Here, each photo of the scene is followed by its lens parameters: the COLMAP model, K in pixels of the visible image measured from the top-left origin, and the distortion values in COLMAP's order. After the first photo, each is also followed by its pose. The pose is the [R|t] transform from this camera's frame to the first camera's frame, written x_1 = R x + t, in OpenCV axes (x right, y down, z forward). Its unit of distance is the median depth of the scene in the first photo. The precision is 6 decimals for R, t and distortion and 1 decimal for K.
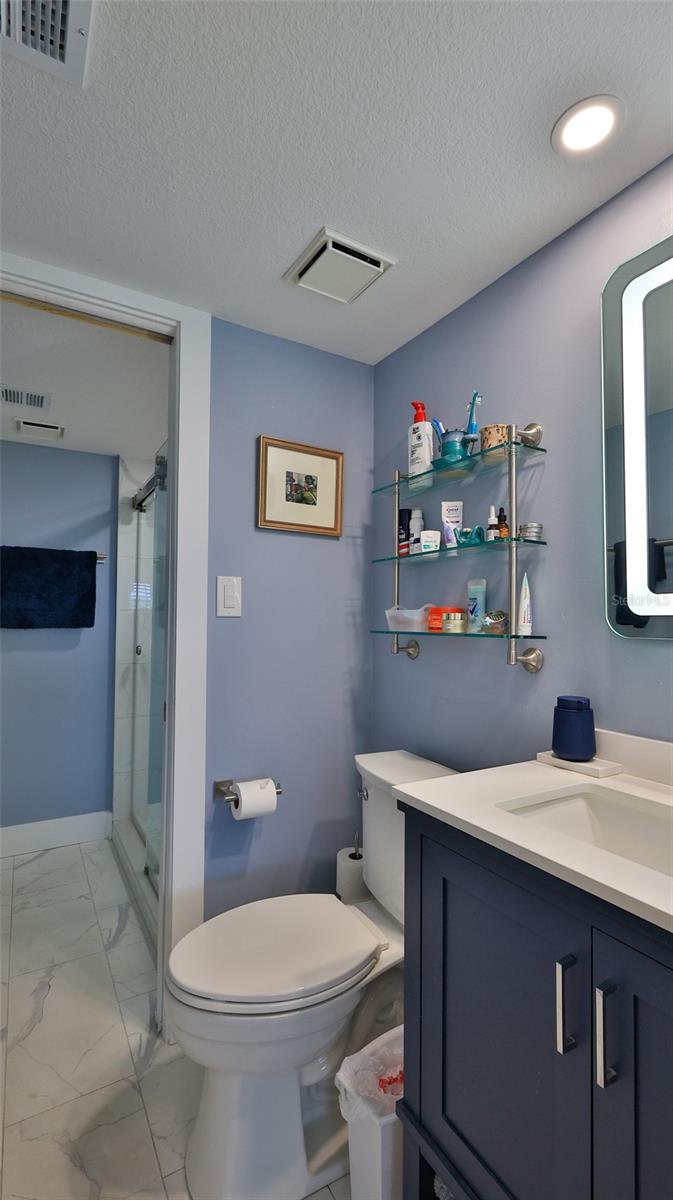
lens RADIAL K [[538.6, 0, 336.5], [0, 538.6, 600.0], [0, 0, 1]] dist [-0.000270, -0.000133]
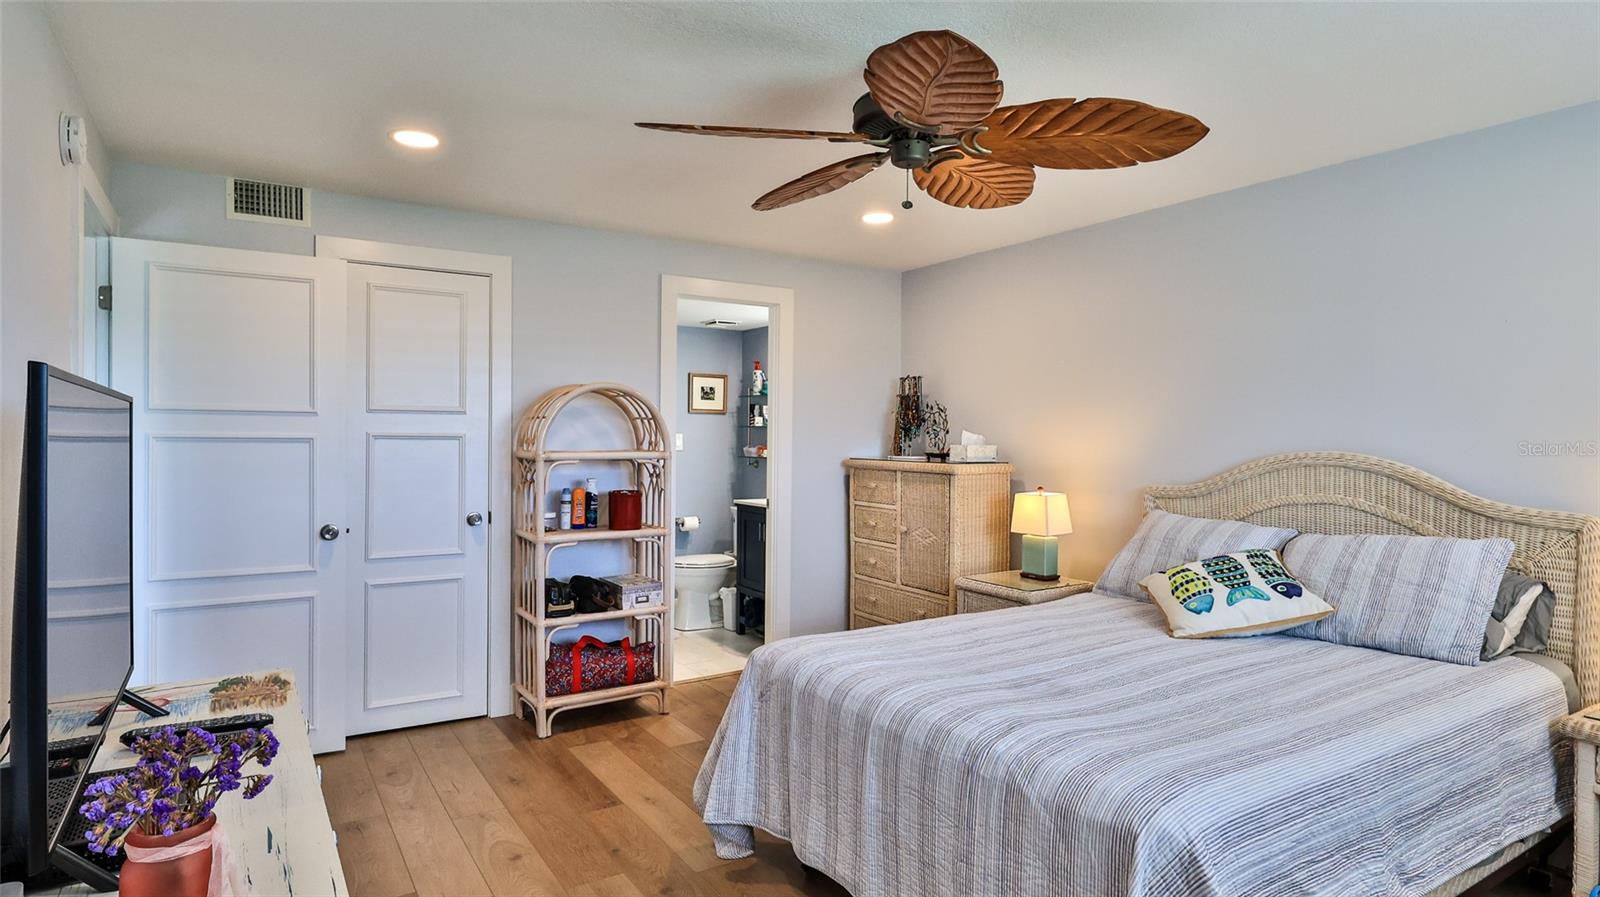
lens RADIAL K [[854.9, 0, 800.0], [0, 854.9, 448.5], [0, 0, 1]] dist [0.000062, 0.000490]
pose [[0.998668, -0.002663, 0.051537, 0.137434], [-0.000009, 0.998658, 0.051785, -0.164820], [-0.051605, -0.051716, 0.997328, -2.647647]]
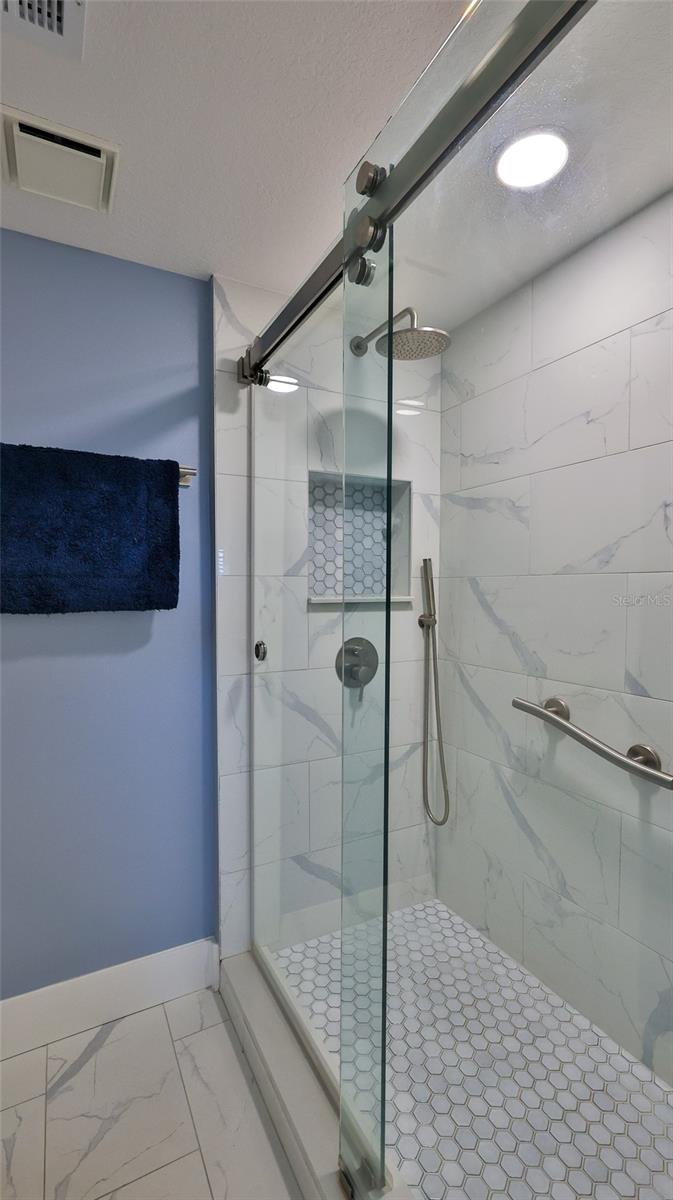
lens RADIAL K [[534.4, 0, 336.5], [0, 534.4, 600.0], [0, 0, 1]] dist [-0.002273, -0.000675]
pose [[0.998970, -0.010302, -0.044185, -0.460635], [0.012830, 0.998273, 0.057329, 0.025153], [0.043518, -0.057837, 0.997377, 0.826036]]
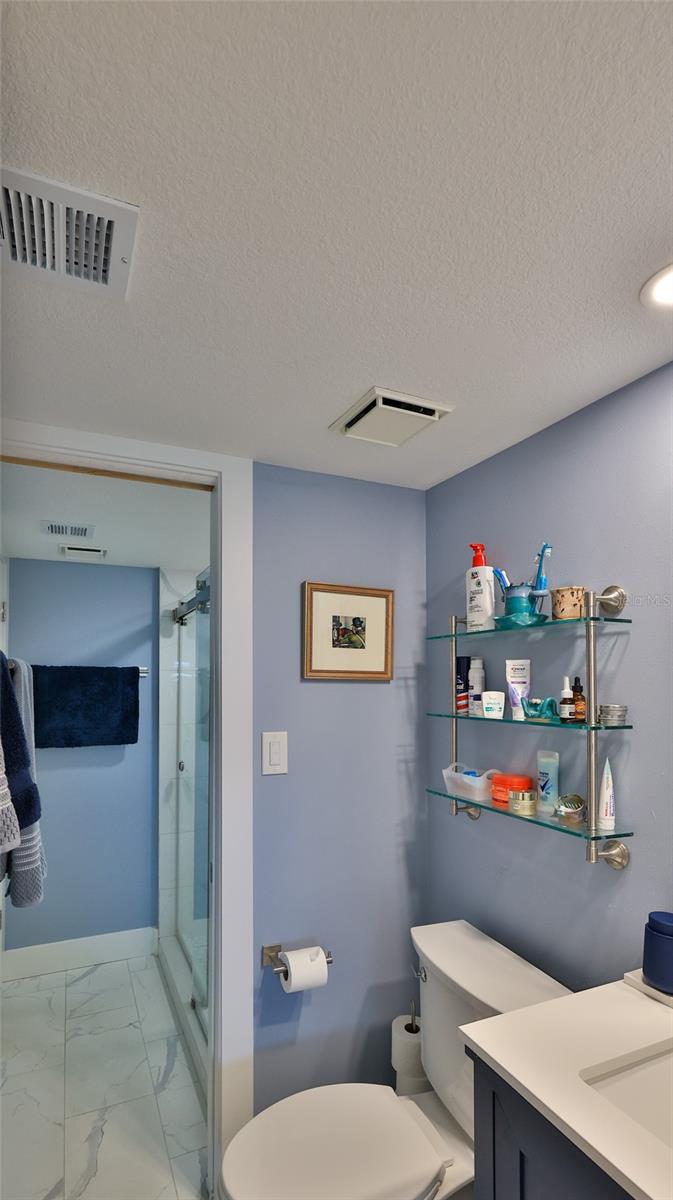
lens RADIAL K [[566.4, 0, 306.9], [0, 566.4, 667.1], [0, 0, 1]] dist [0.000779, -0.000046]
pose [[0.991875, -0.011405, -0.126702, -0.013568], [0.012649, 0.999879, 0.009020, -0.159530], [0.126583, -0.010549, 0.991900, 0.012464]]
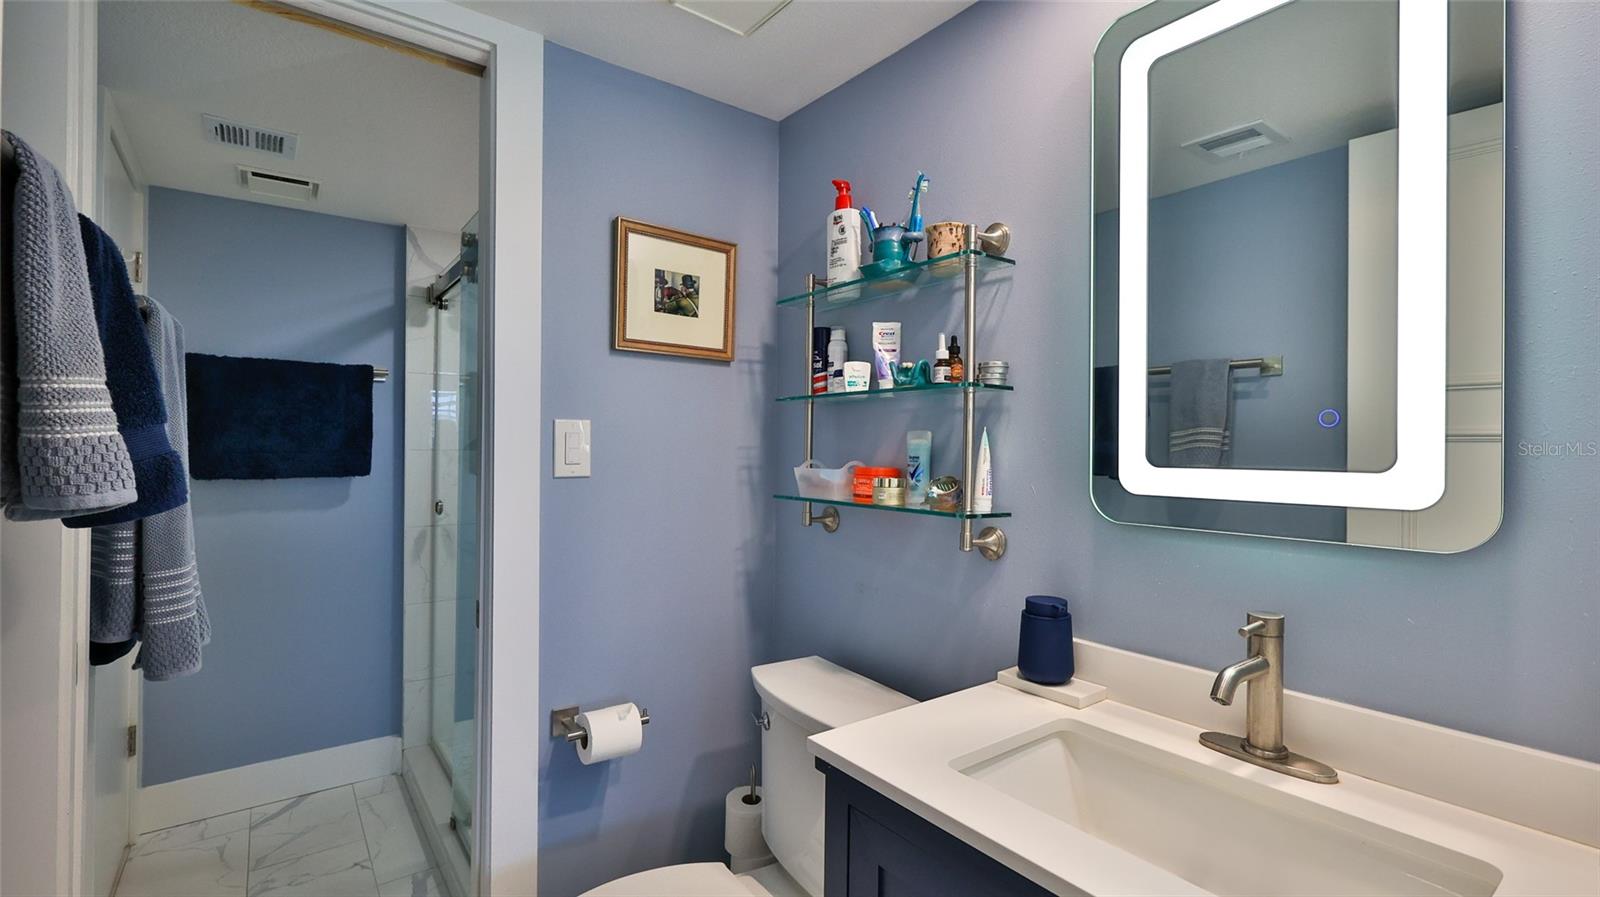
lens RADIAL K [[715.8, 0, 806.4], [0, 715.8, 442.0], [0, 0, 1]] dist [0.001248, -0.000009]
pose [[0.992827, 0.002621, 0.119529, -0.008081], [-0.006791, 0.999382, 0.034488, -0.046391], [-0.119365, -0.035052, 0.992231, 0.037994]]
